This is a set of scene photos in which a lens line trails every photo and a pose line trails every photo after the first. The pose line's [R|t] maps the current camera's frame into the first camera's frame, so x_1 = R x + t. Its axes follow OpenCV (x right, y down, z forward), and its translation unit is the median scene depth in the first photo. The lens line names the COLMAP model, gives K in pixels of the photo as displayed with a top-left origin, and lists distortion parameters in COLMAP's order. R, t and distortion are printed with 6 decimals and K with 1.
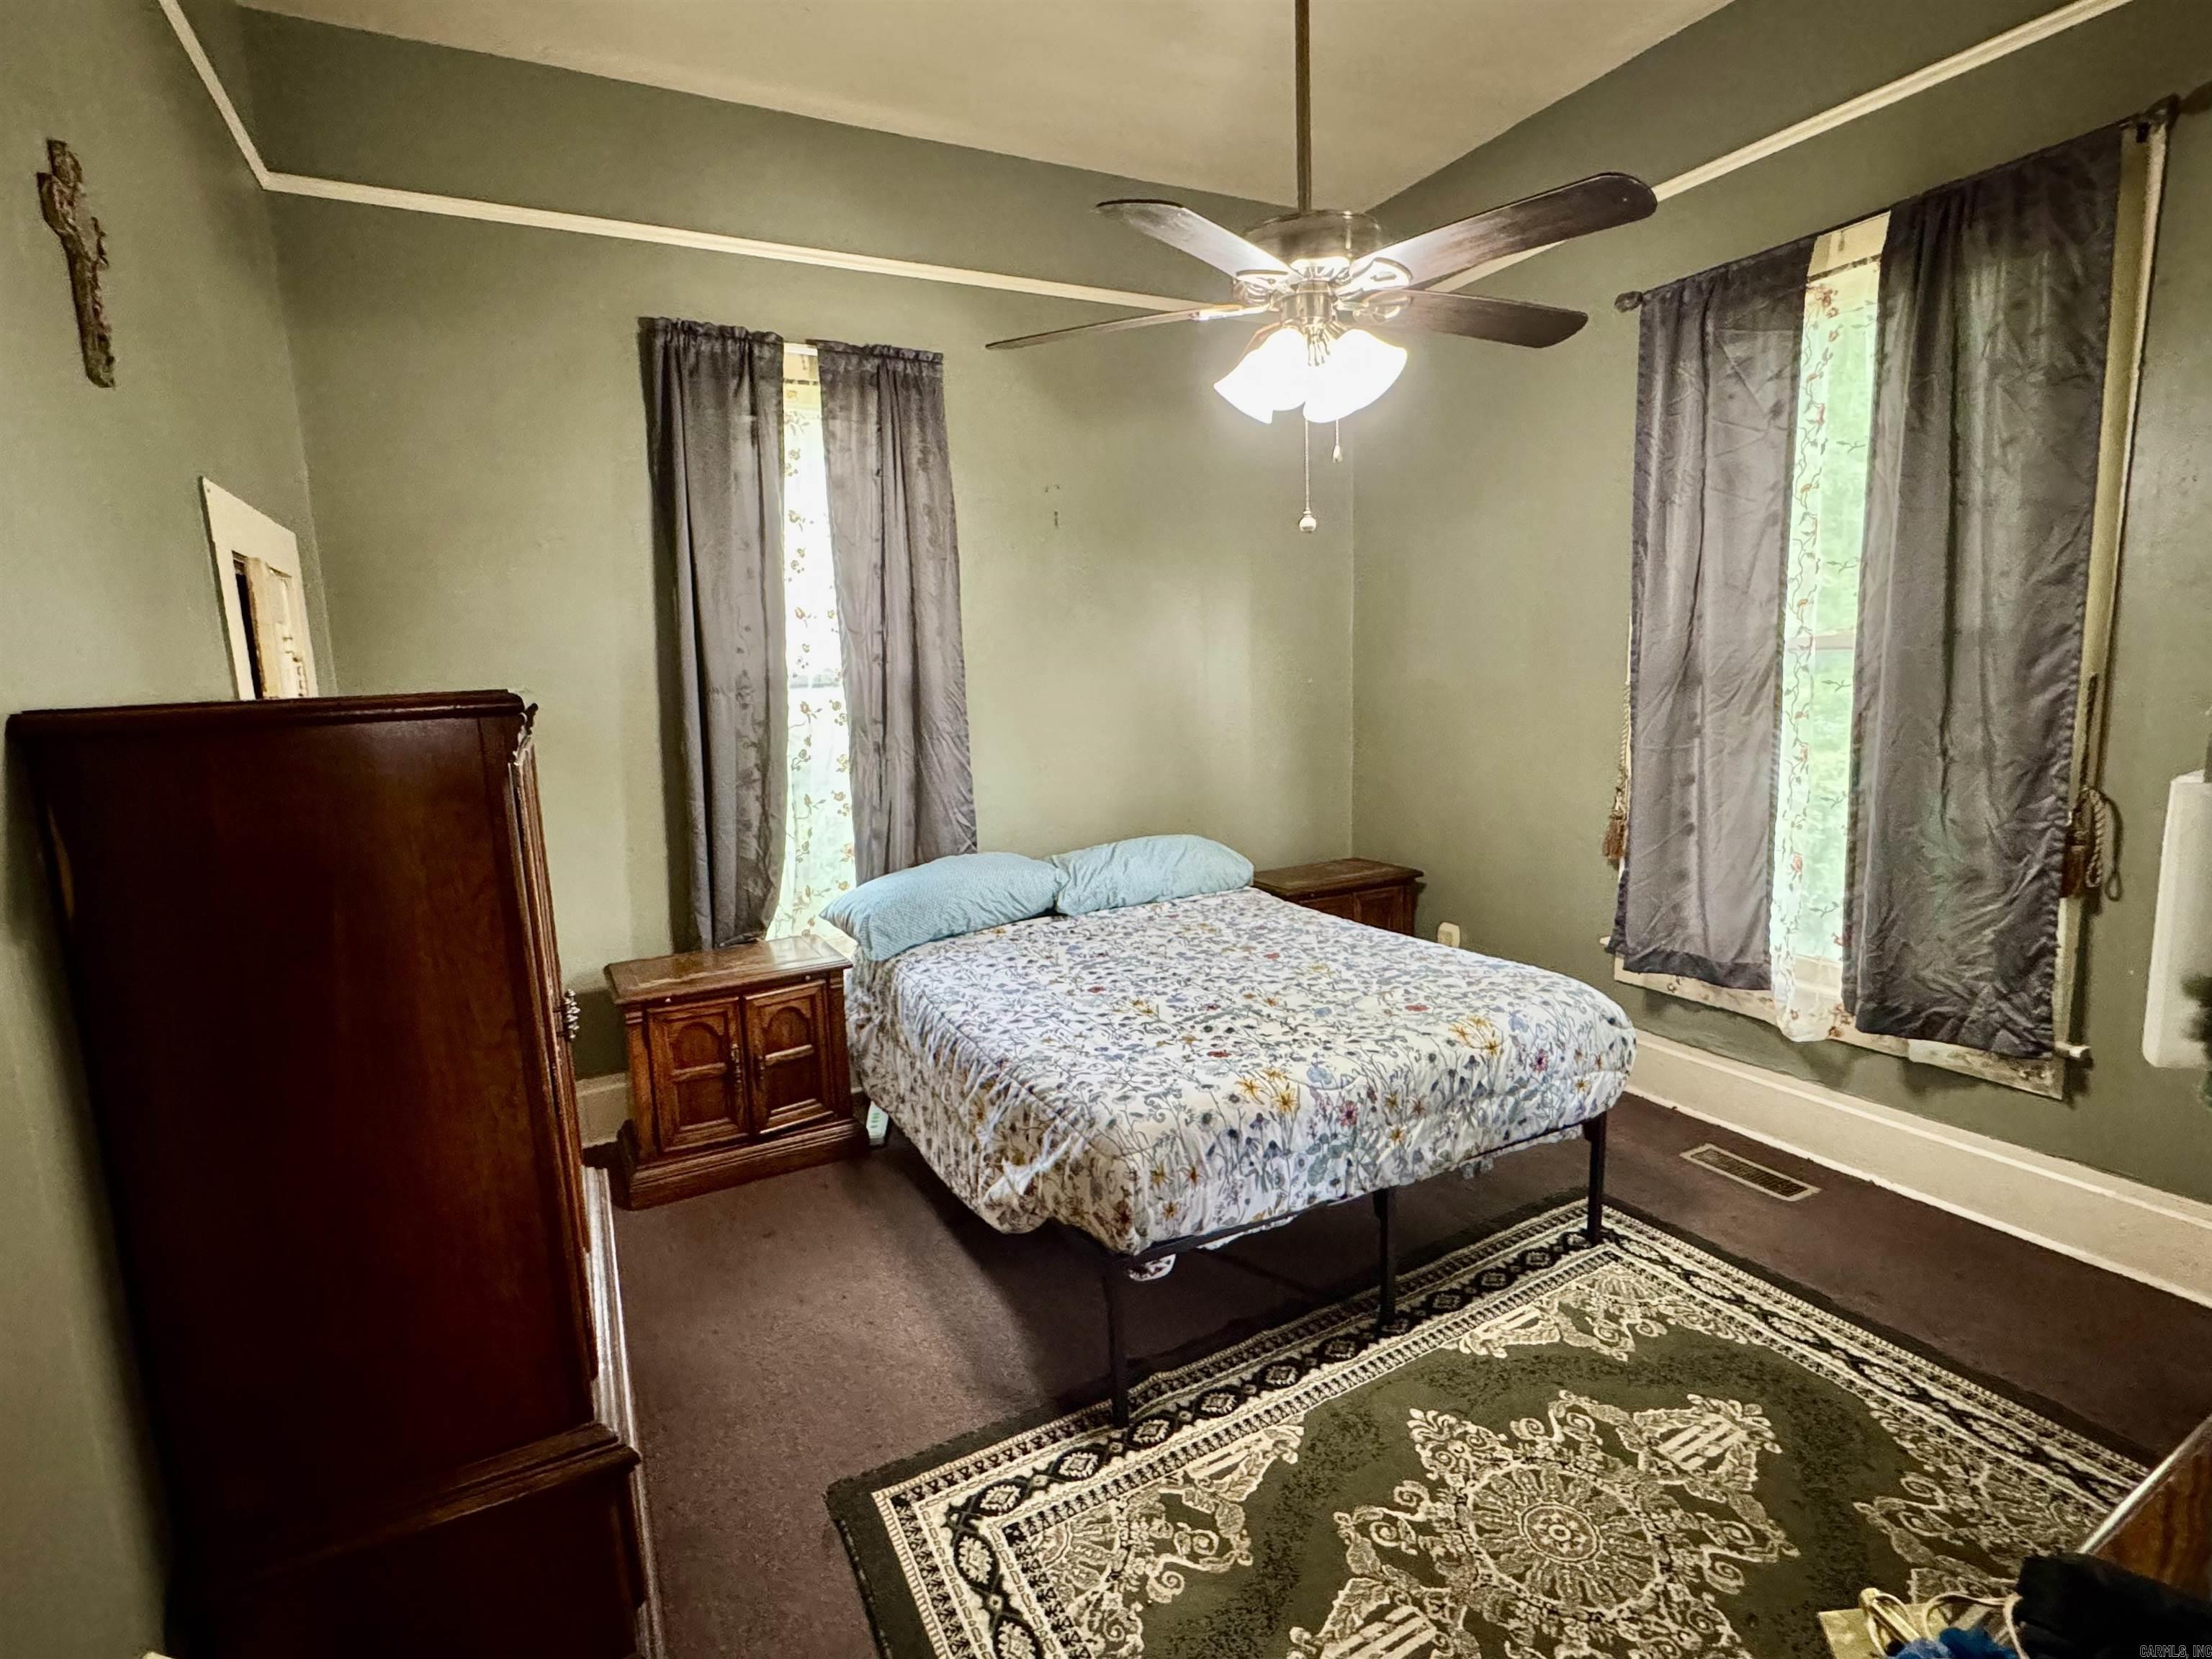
lens RADIAL K [[1083.2, 0, 1114.8], [0, 1083.2, 829.7], [0, 0, 1]] dist [-0.002572, 0.001000]
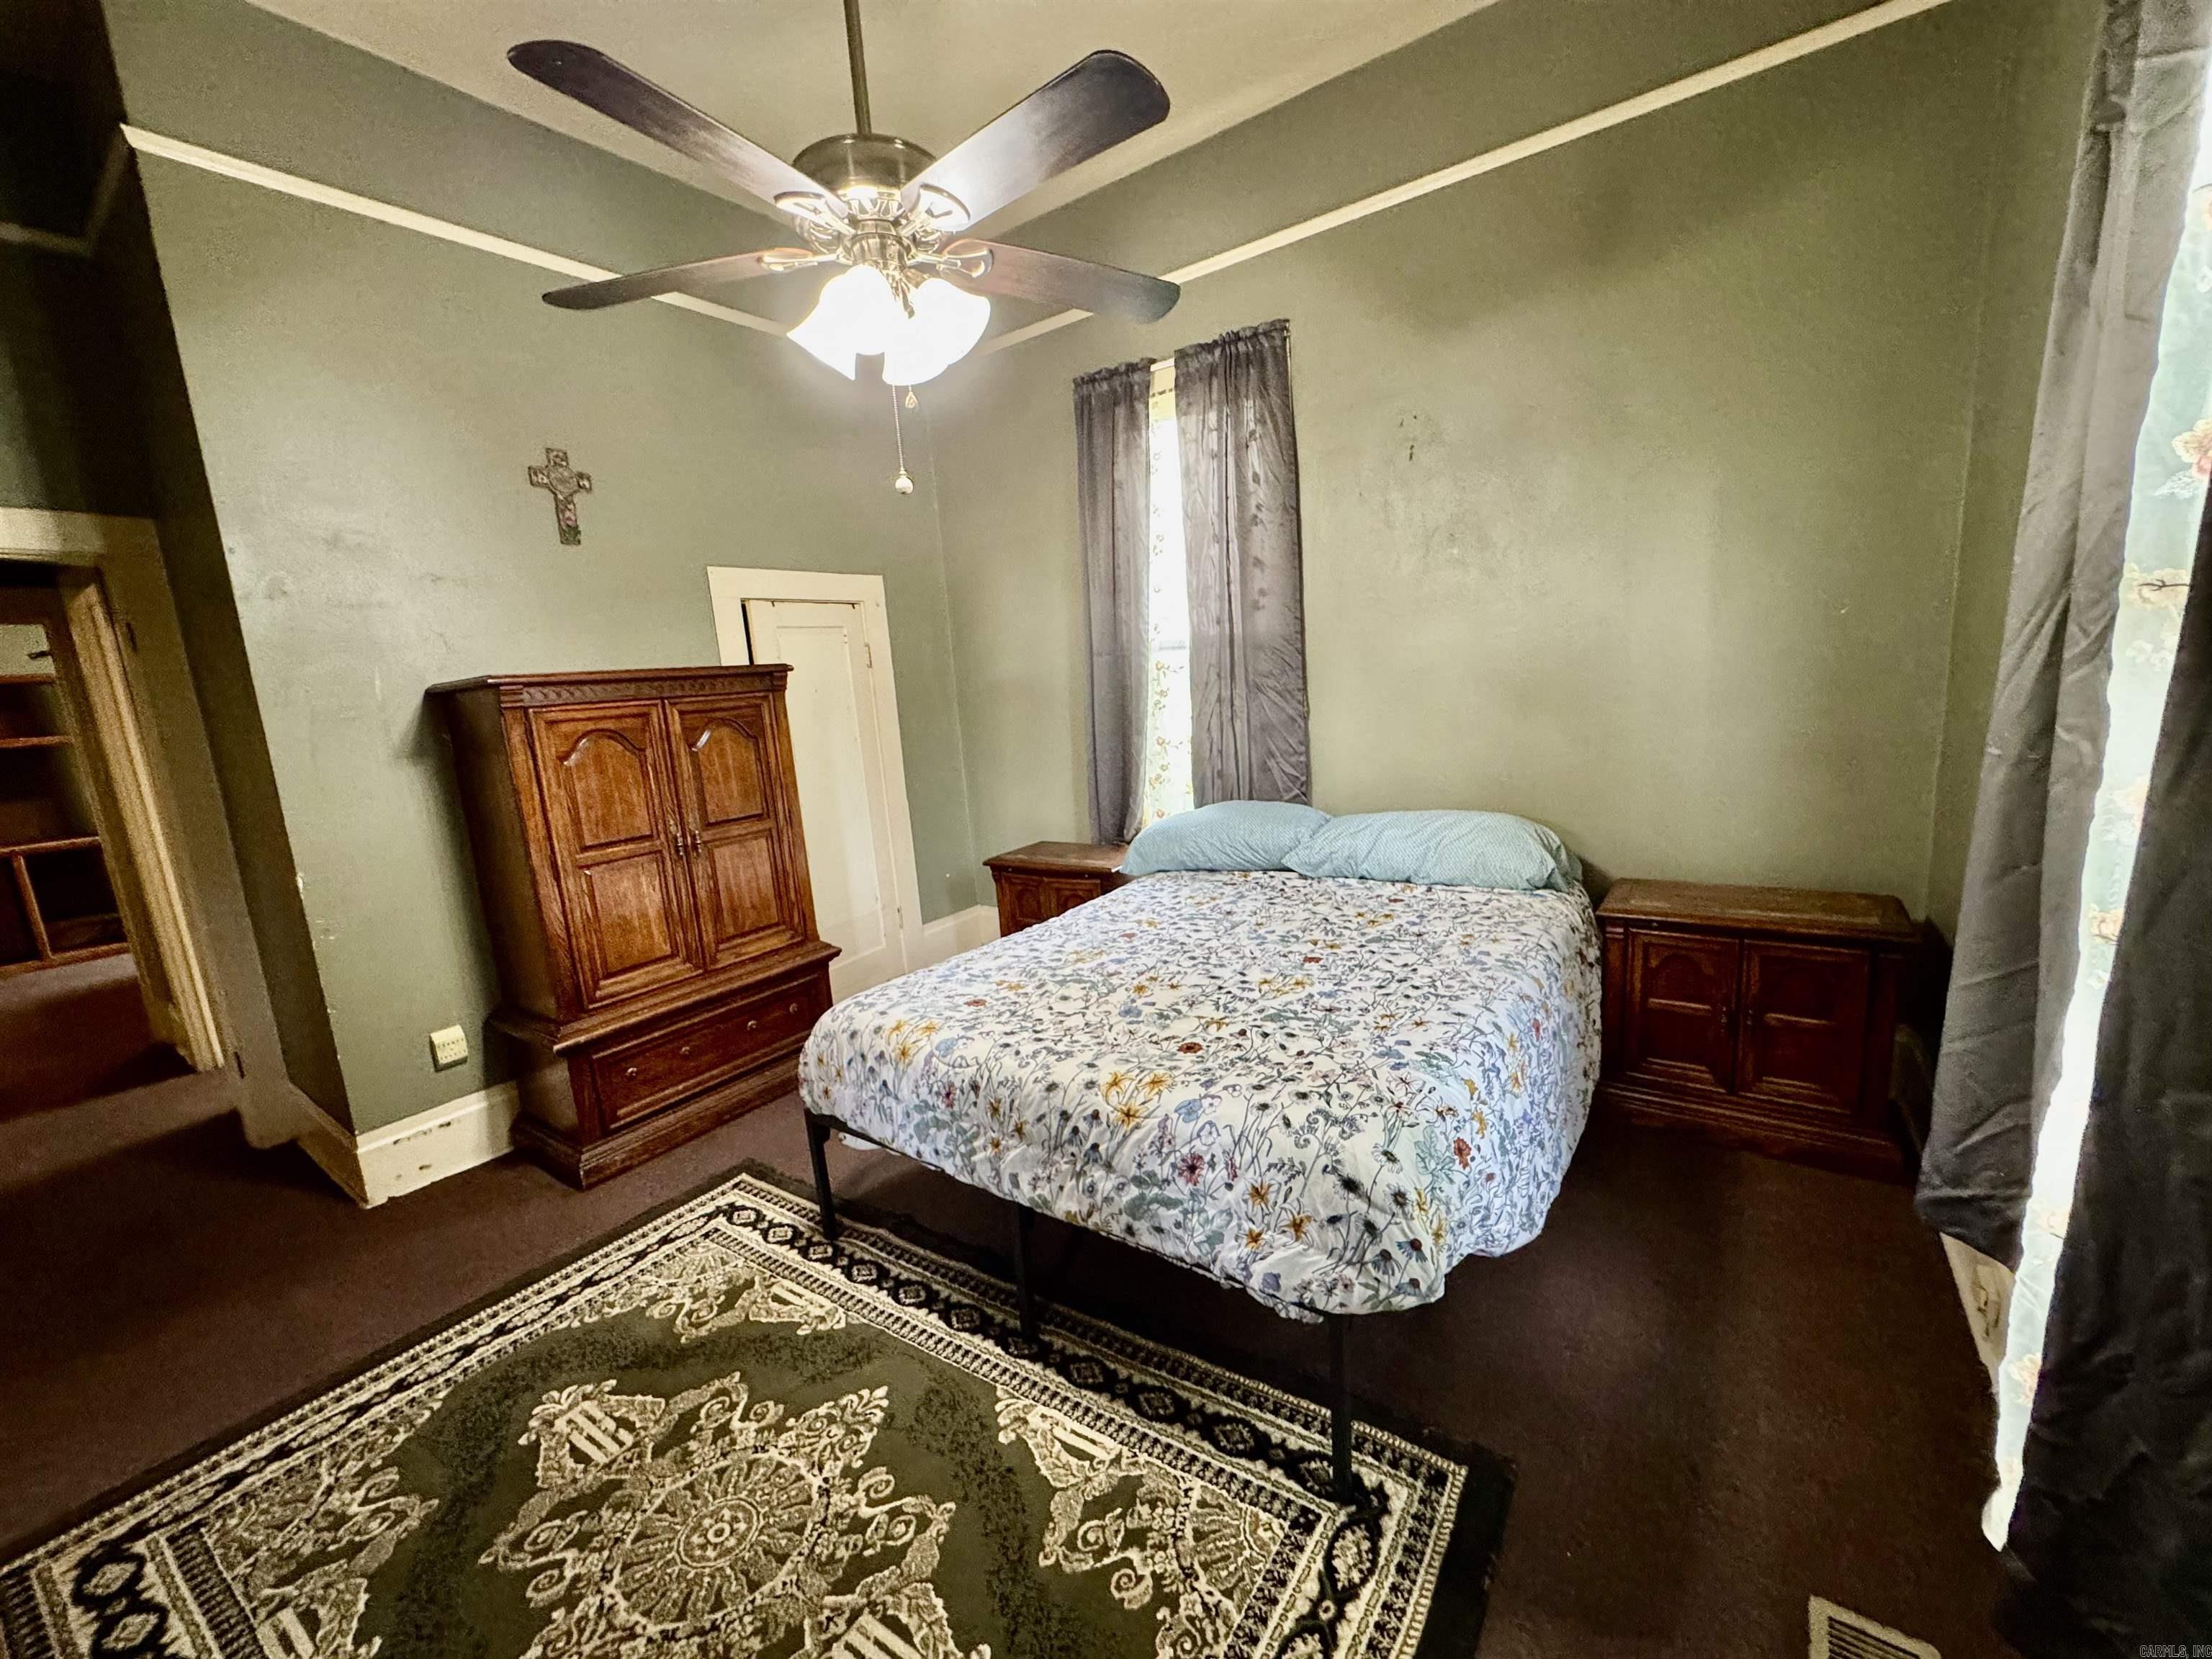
lens RADIAL K [[884.8, 0, 1111.3], [0, 884.8, 832.1], [0, 0, 1]] dist [-0.005908, -0.000209]
pose [[0.455476, 0.157821, -0.876147, 0.944882], [-0.079699, 0.987438, 0.136435, -0.091813], [0.886673, 0.007685, 0.462333, 0.759471]]
